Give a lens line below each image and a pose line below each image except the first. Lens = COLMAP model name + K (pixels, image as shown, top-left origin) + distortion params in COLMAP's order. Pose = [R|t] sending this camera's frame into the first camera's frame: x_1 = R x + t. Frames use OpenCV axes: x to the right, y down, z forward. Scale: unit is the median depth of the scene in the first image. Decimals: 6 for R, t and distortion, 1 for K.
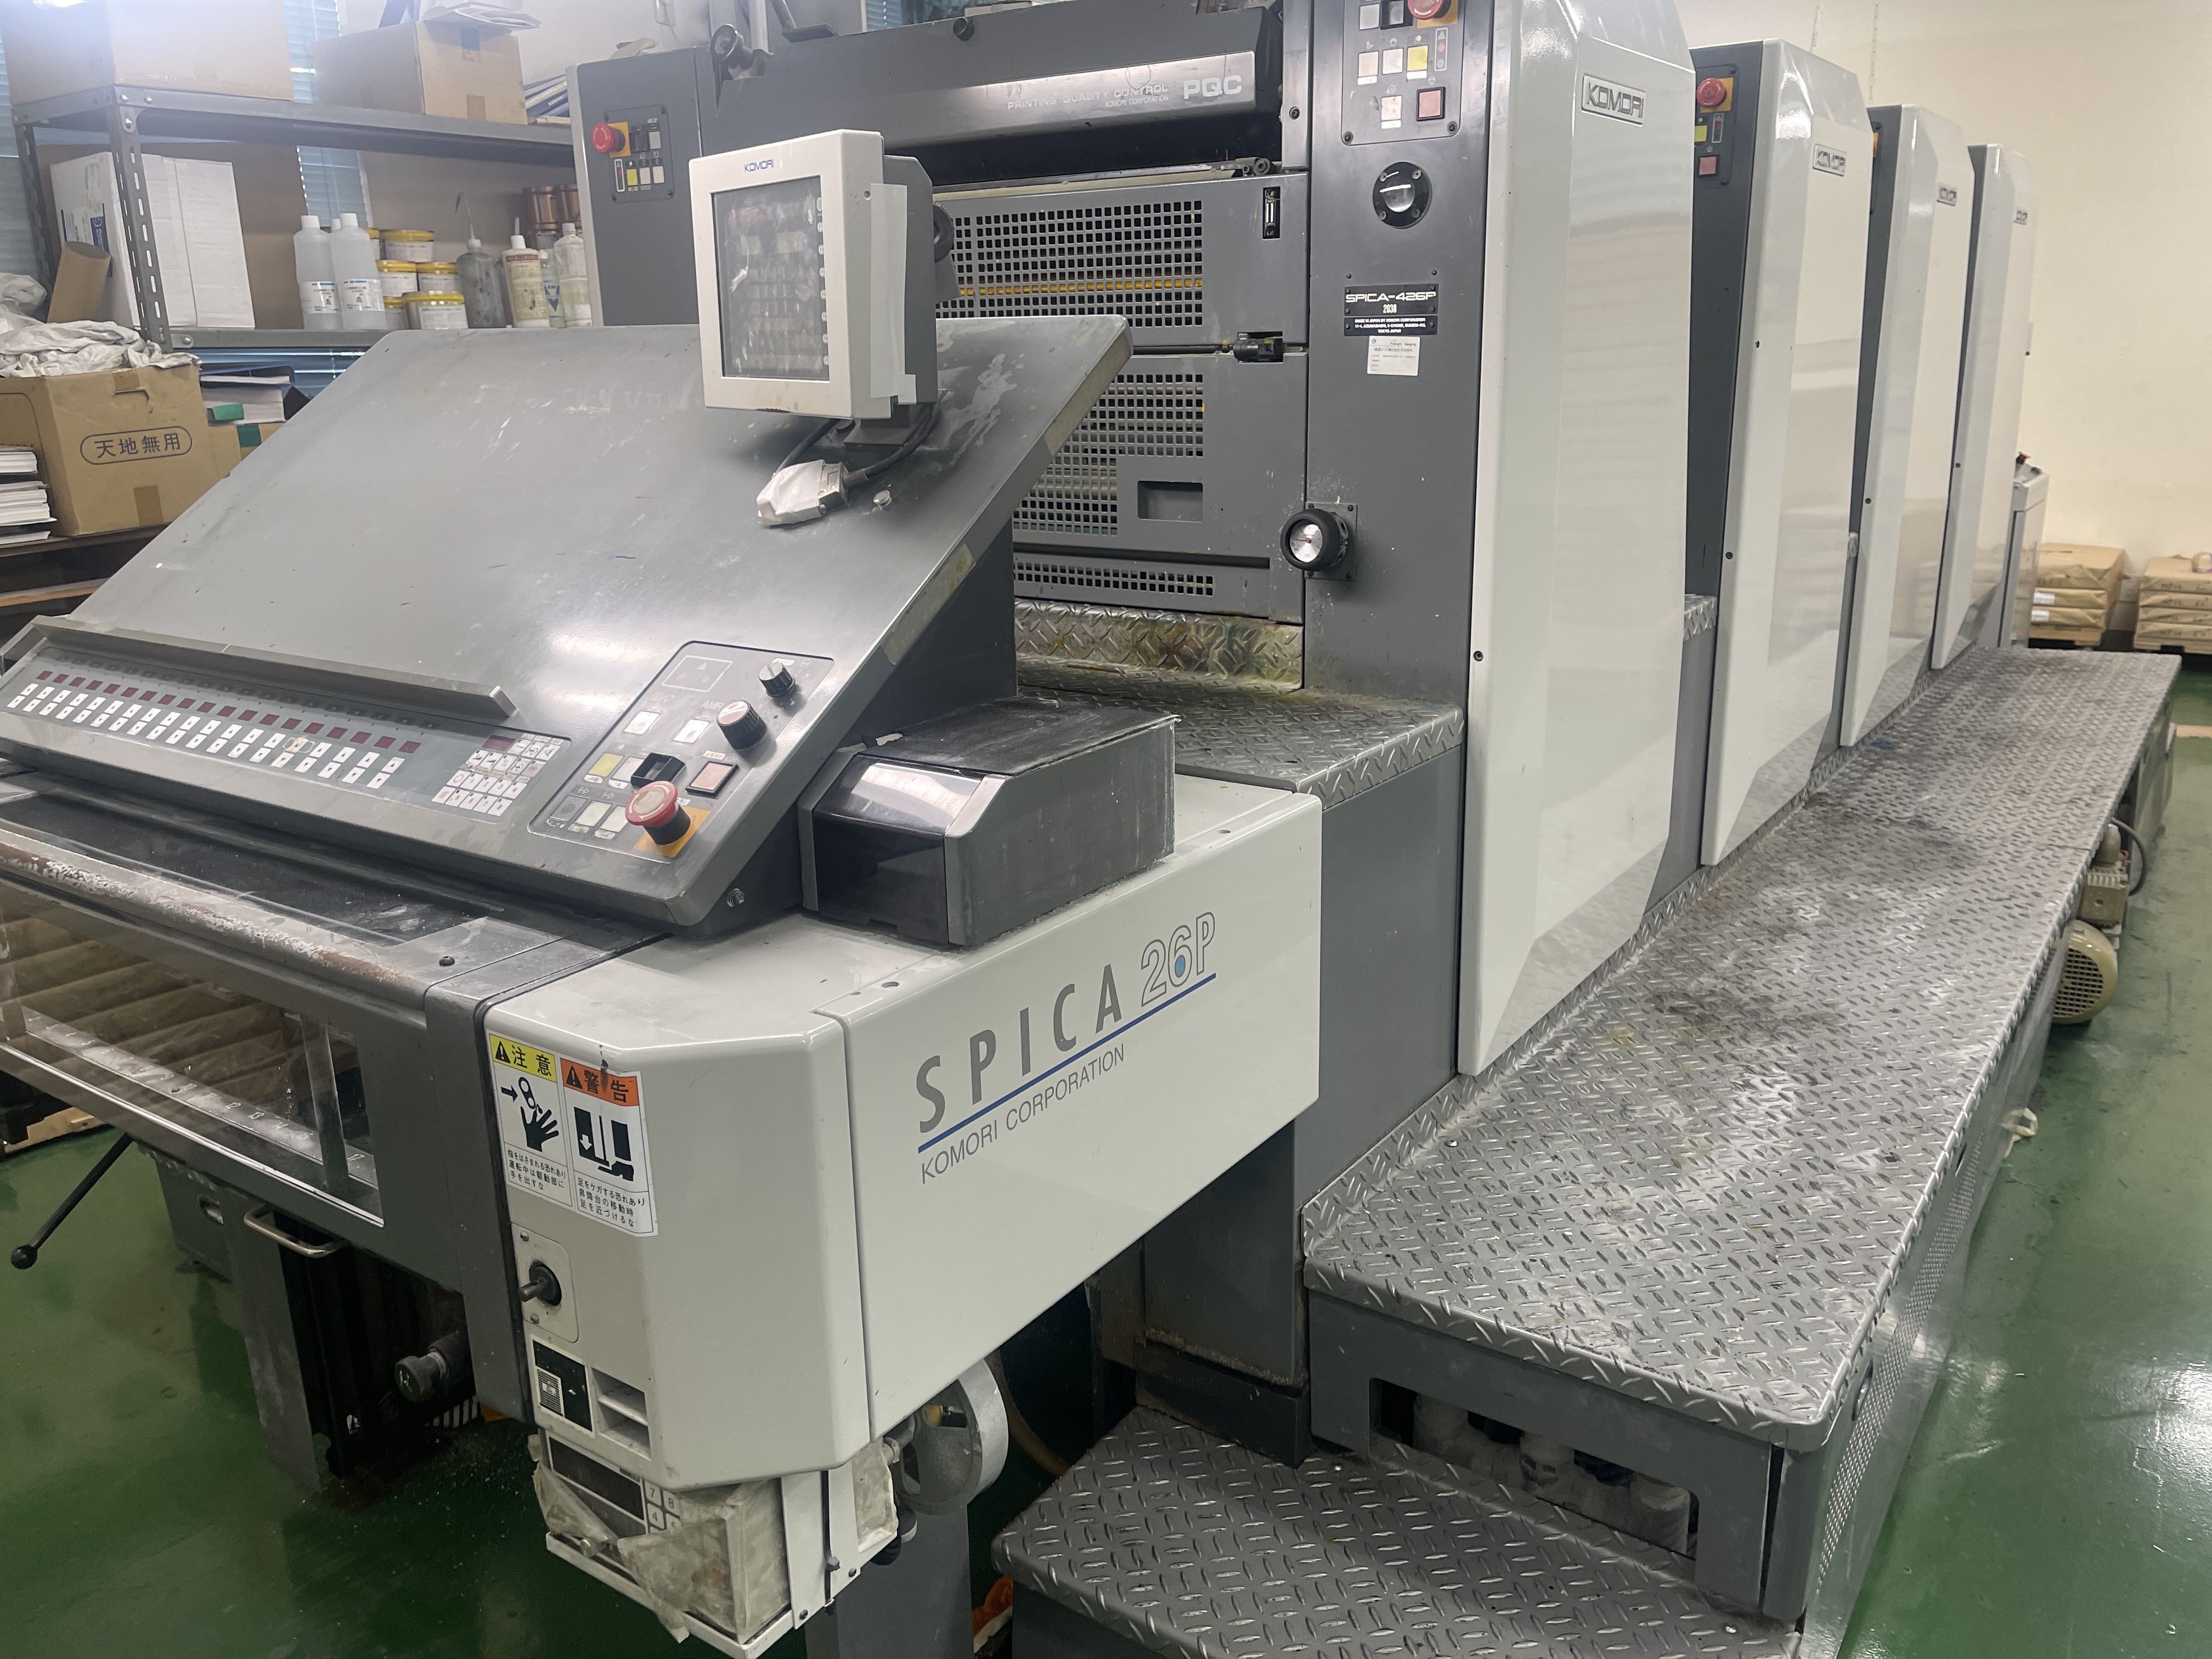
lens RADIAL K [[1710.2, 0, 1114.1], [0, 1710.2, 819.2], [0, 0, 1]] dist [0.061543, -0.098330]
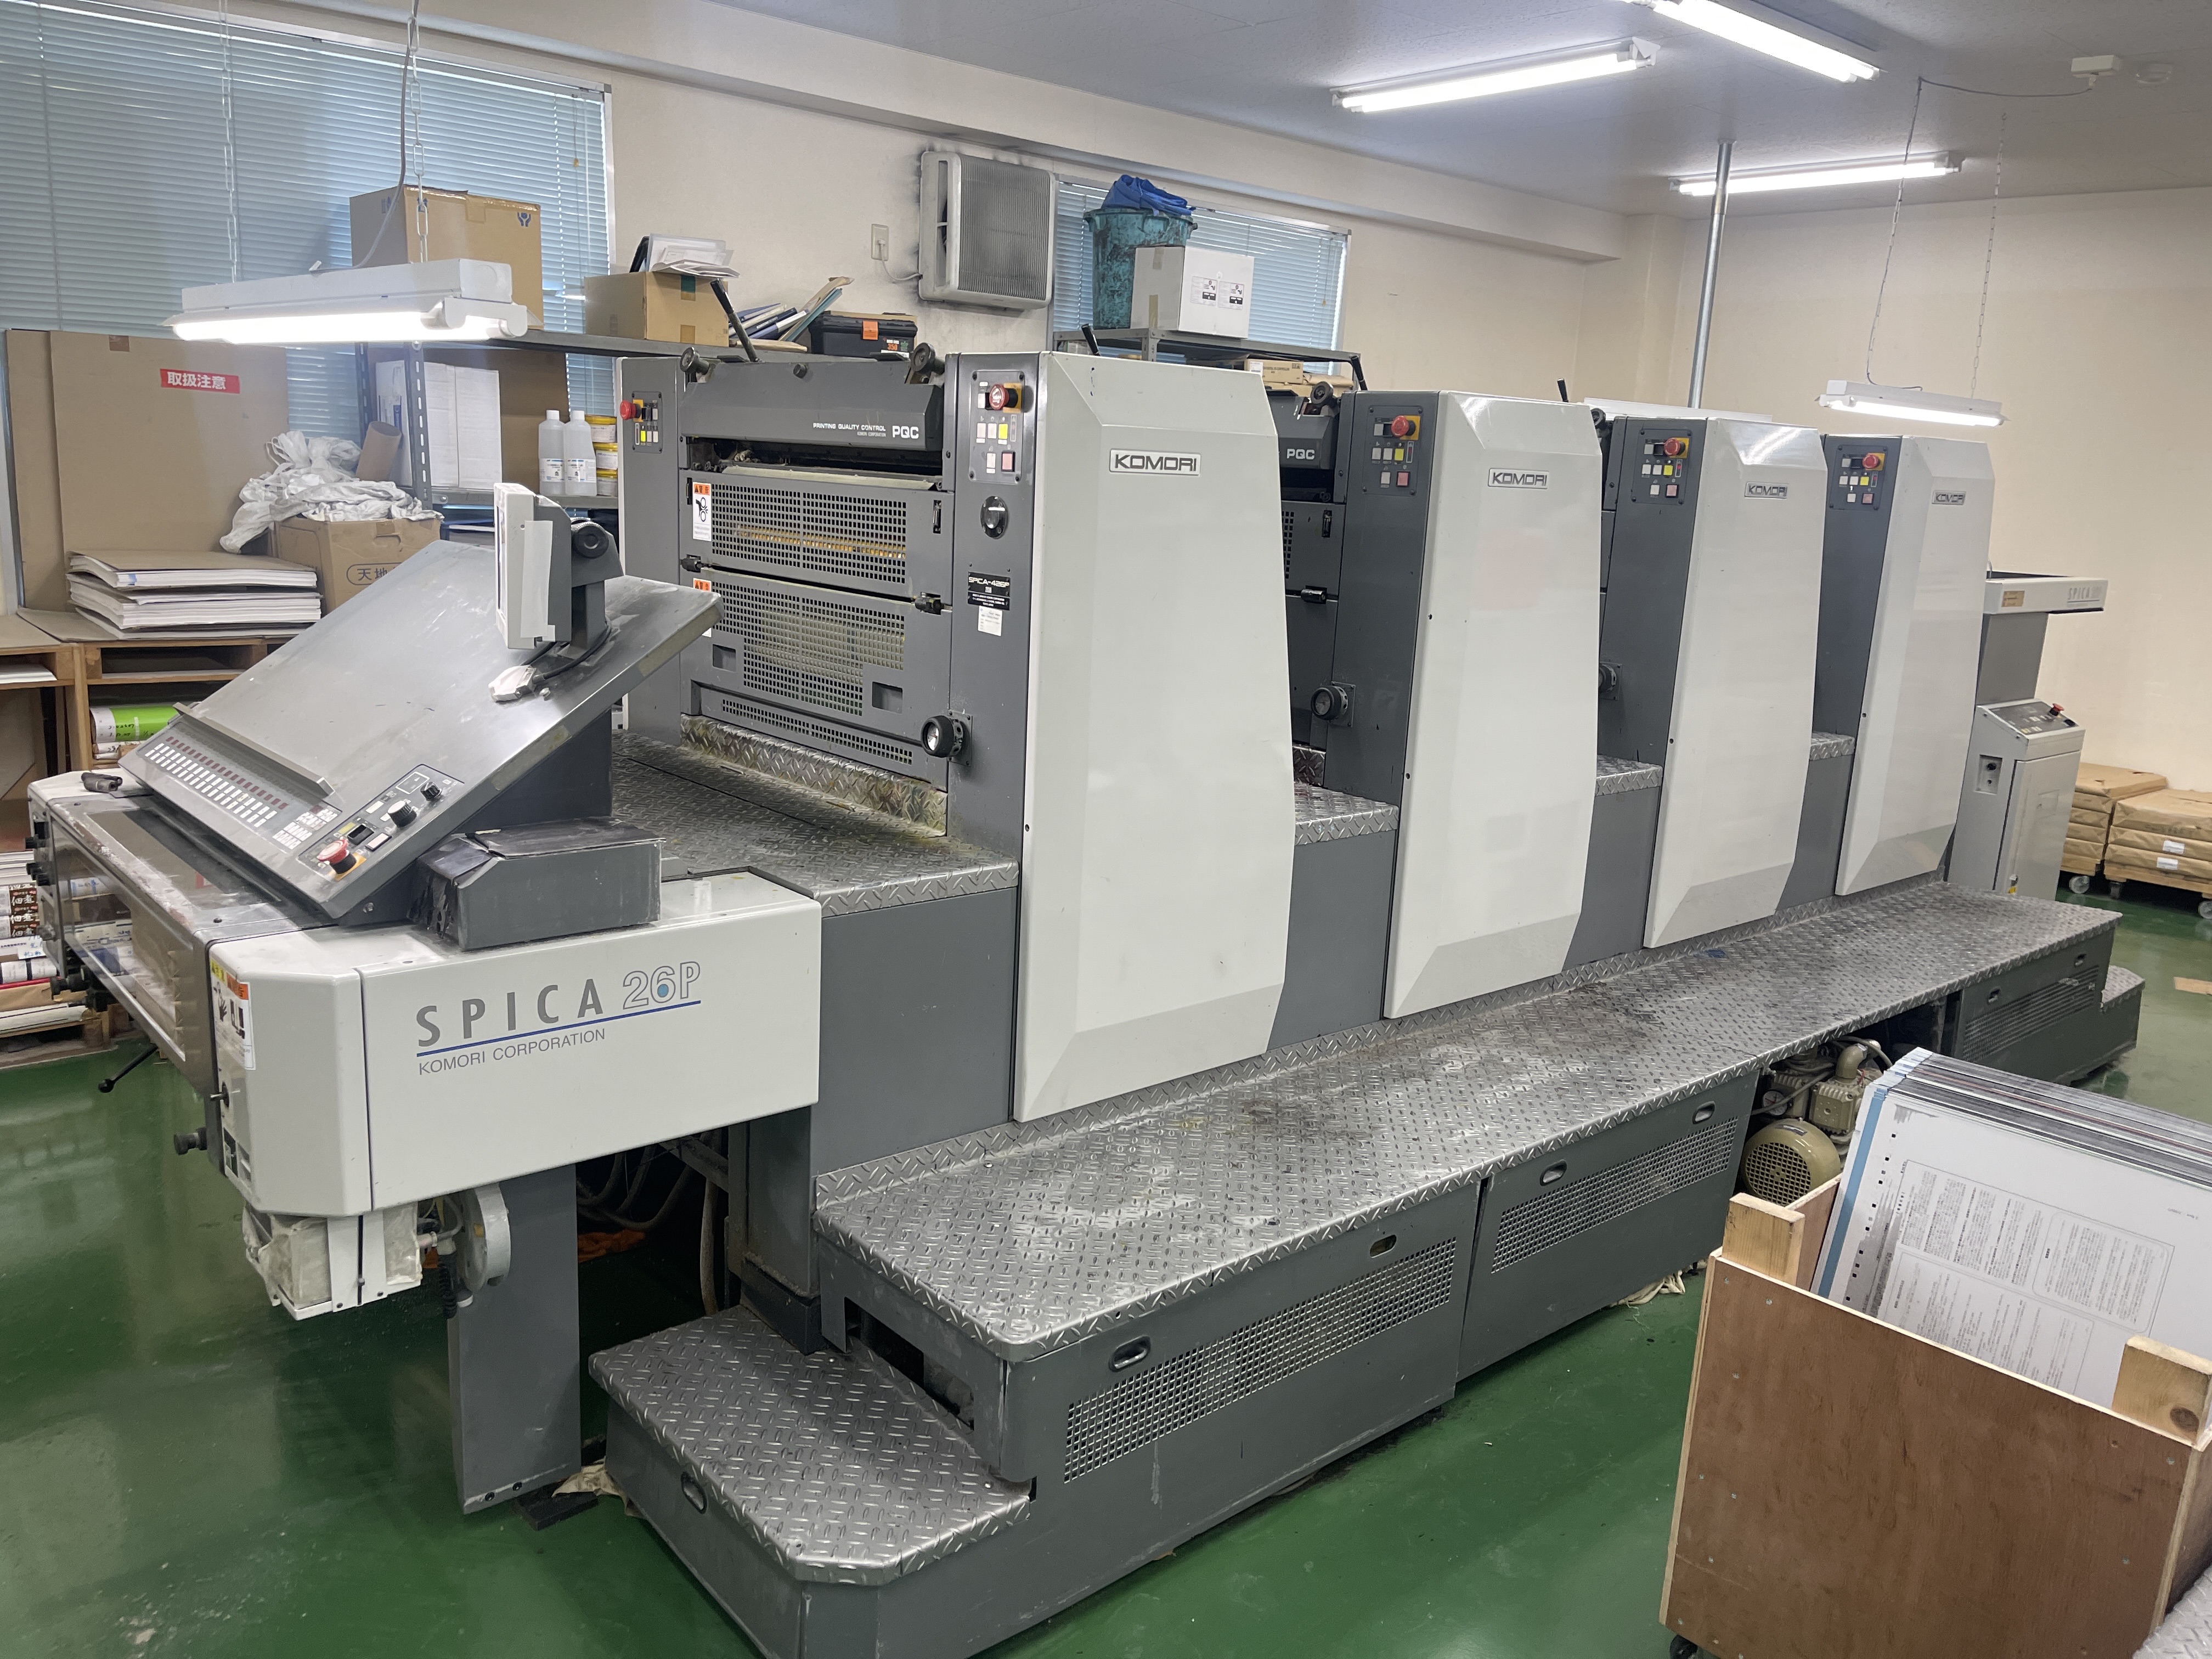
lens RADIAL K [[1710.2, 0, 1104.1], [0, 1710.2, 846.7], [0, 0, 1]] dist [0.061543, -0.098330]
pose [[0.966755, 0.118490, -0.226595, 0.656852], [-0.130444, 0.990709, -0.038478, -0.034866], [0.219930, 0.066757, 0.973229, -0.426797]]
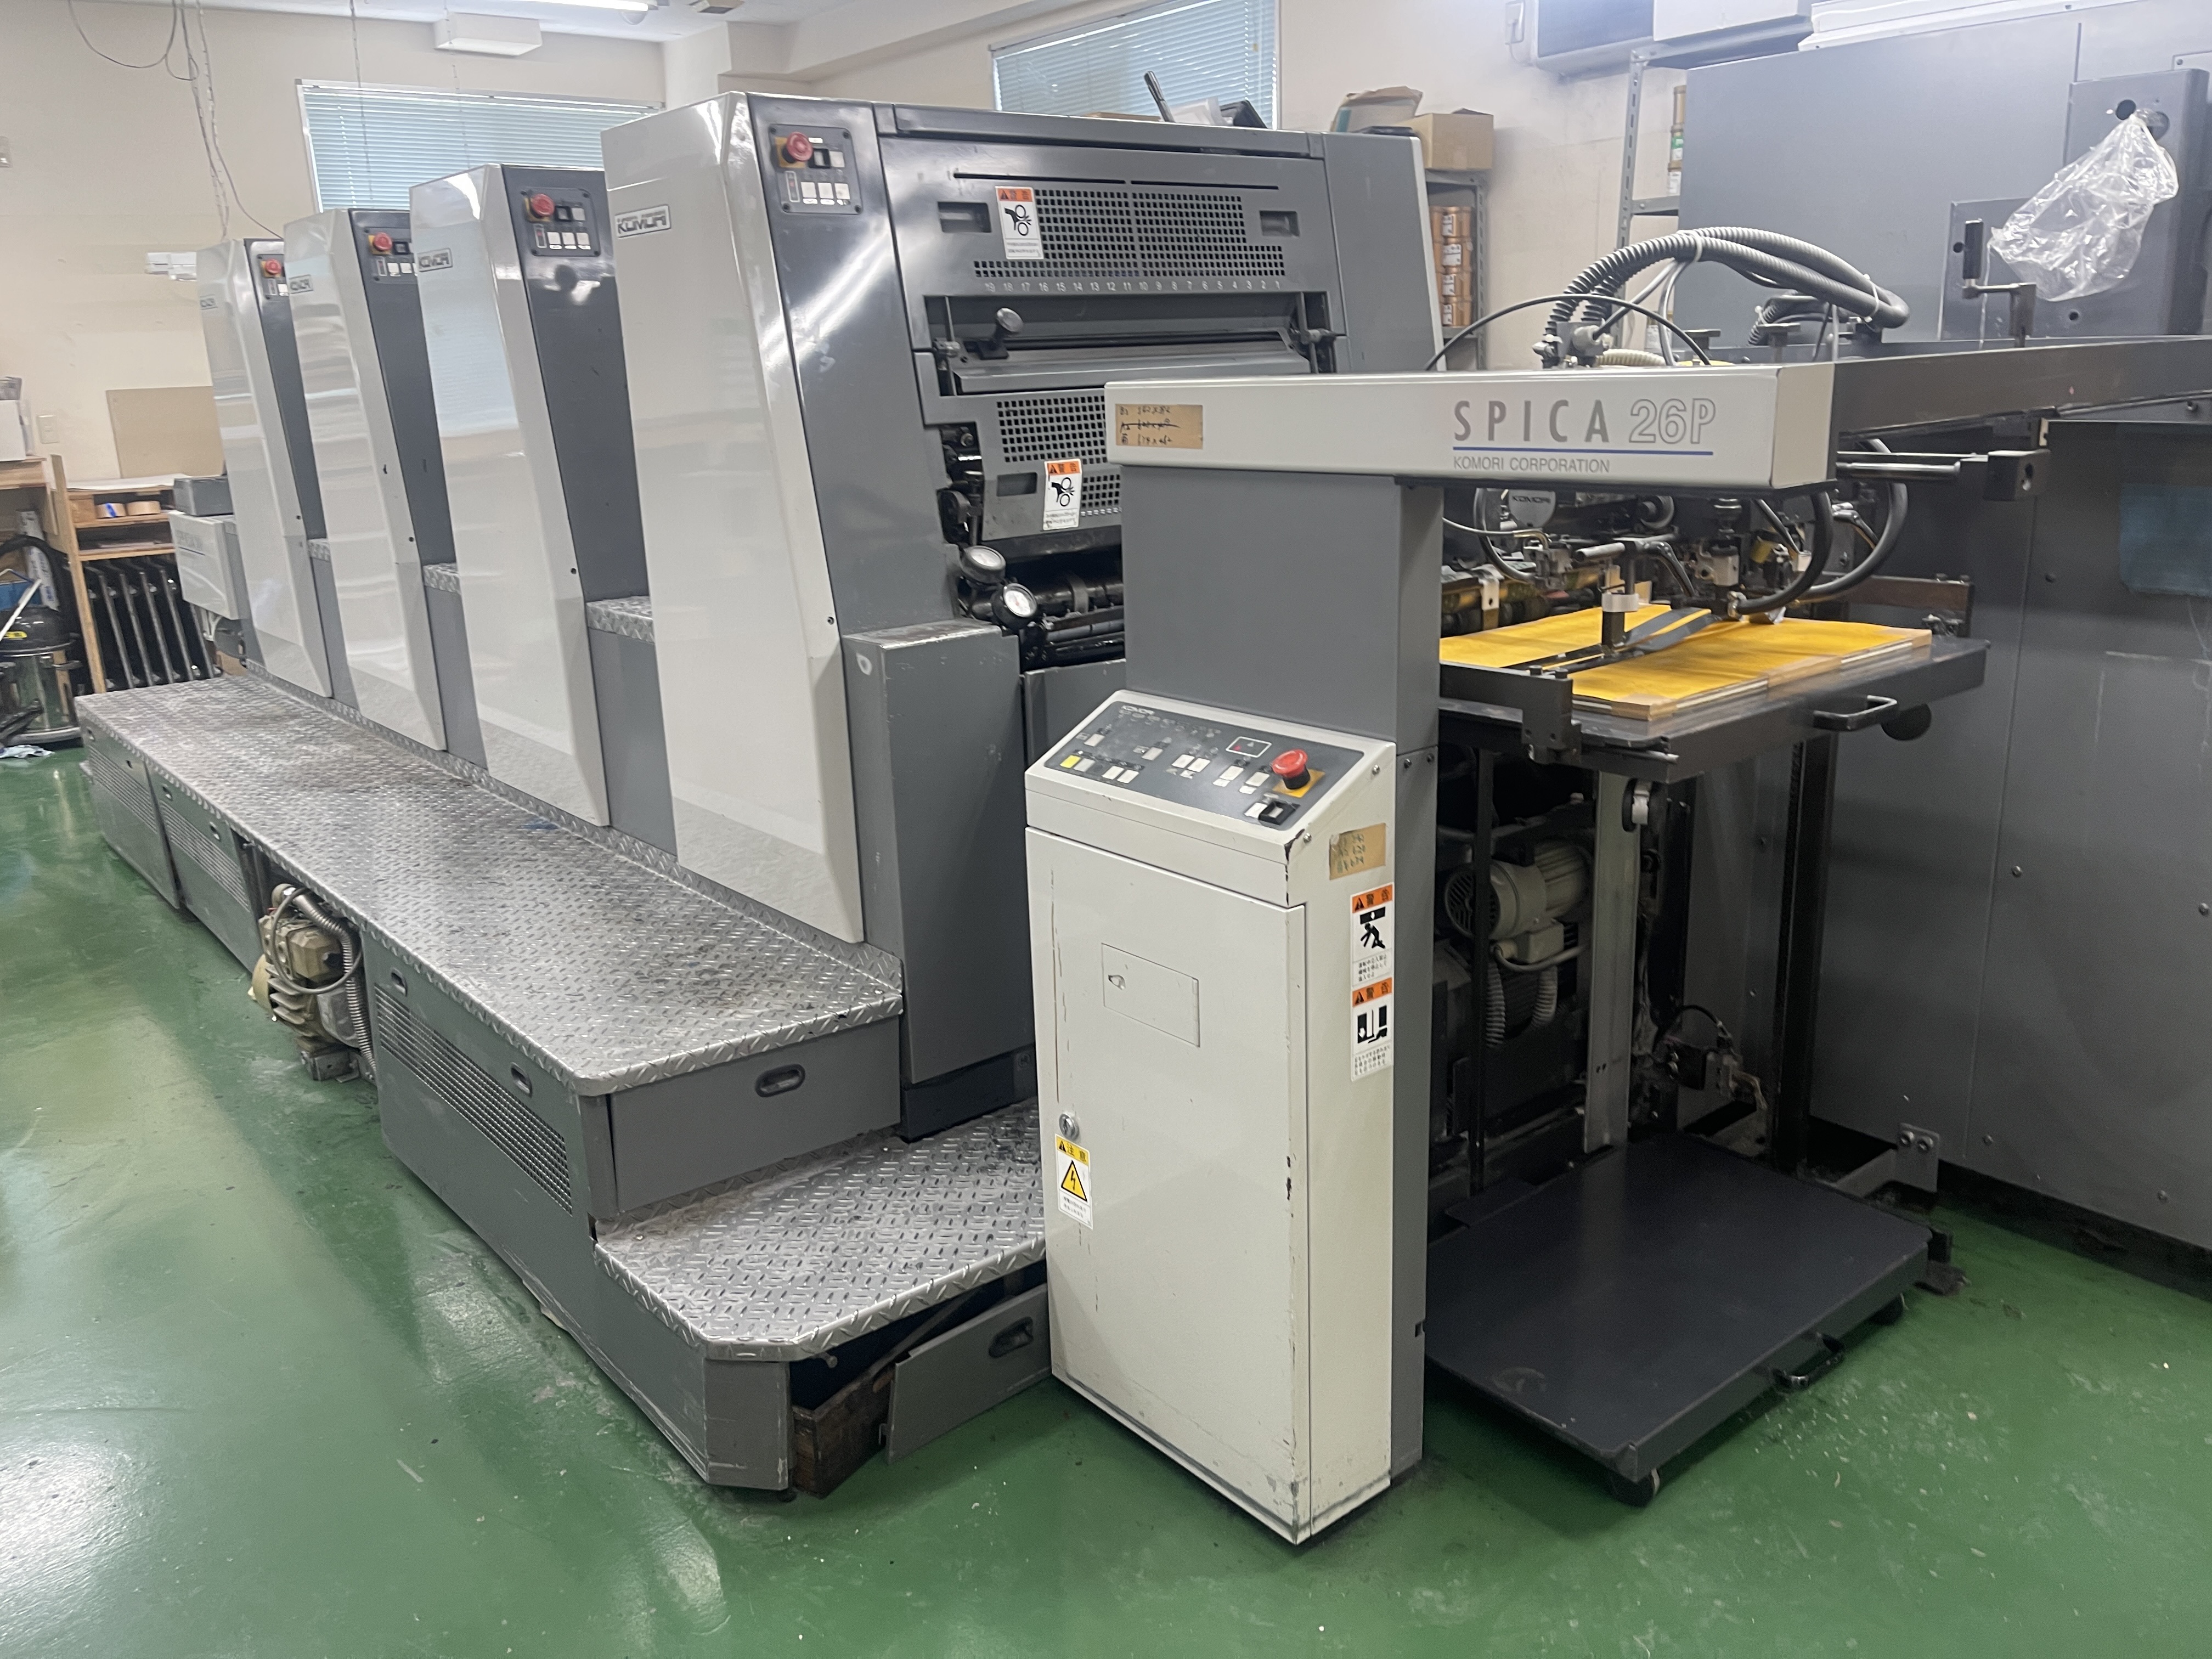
lens RADIAL K [[1710.2, 0, 1069.1], [0, 1710.2, 822.7], [0, 0, 1]] dist [0.061543, -0.098330]
pose [[-0.294521, 0.285810, -0.911905, 1.294639], [-0.215990, 0.909629, 0.354856, -0.013871], [0.930917, 0.301475, -0.206172, 0.753972]]
